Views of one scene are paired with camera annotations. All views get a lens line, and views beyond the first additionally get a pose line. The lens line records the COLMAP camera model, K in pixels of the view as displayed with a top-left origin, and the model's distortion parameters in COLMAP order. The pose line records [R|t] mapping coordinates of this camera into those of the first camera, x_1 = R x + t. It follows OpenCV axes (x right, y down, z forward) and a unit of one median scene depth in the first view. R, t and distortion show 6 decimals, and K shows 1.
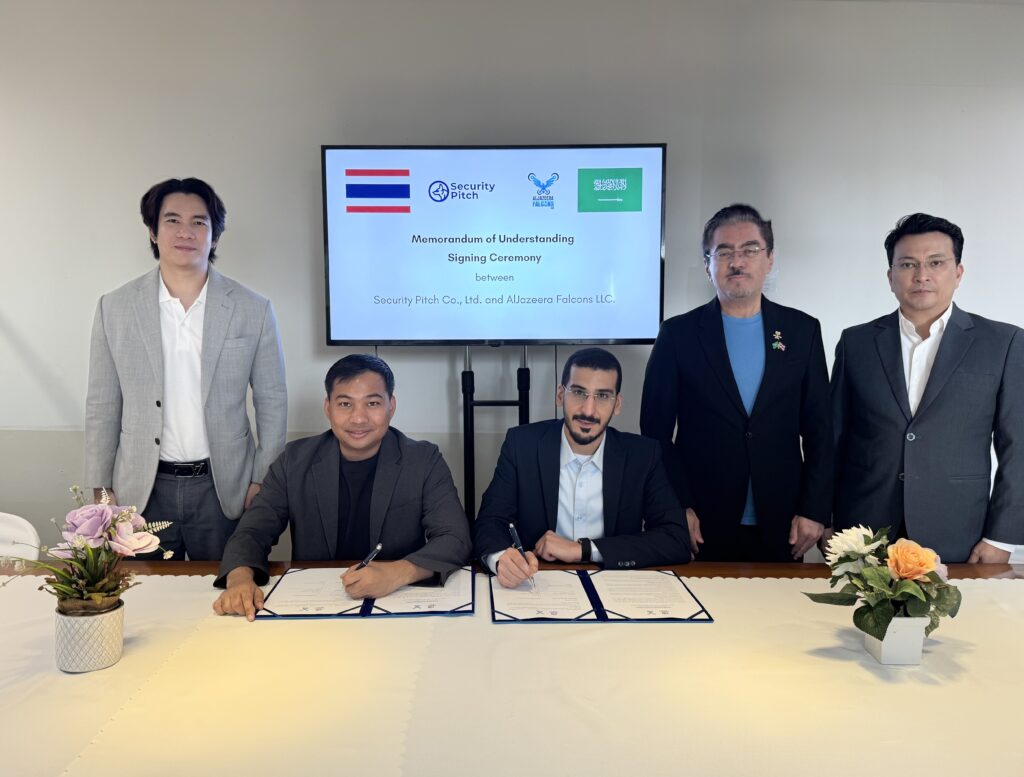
lens RADIAL K [[882.1, 0, 512.0], [0, 882.1, 388.5], [0, 0, 1]] dist [0.054423, -0.000563]
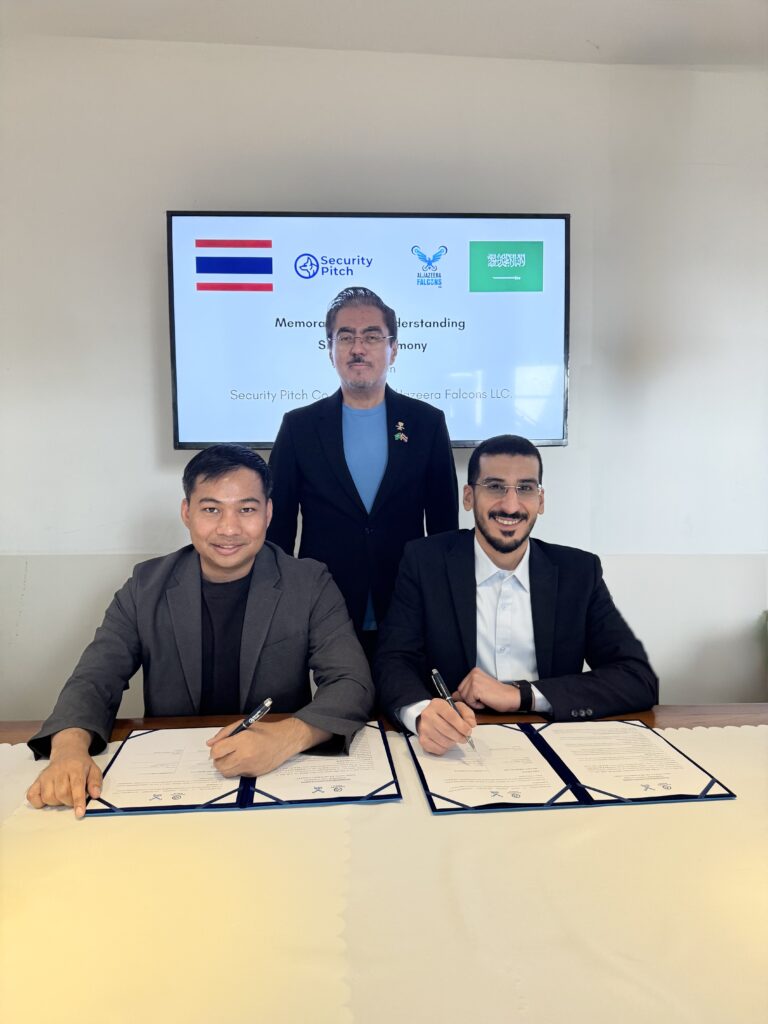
lens RADIAL K [[802.1, 0, 389.0], [0, 802.1, 521.5], [0, 0, 1]] dist [0.004211, -0.006285]
pose [[0.997826, -0.012178, 0.064768, -0.080532], [0.012093, 0.999925, 0.001705, 0.029787], [-0.064784, -0.000918, 0.997899, 0.323269]]
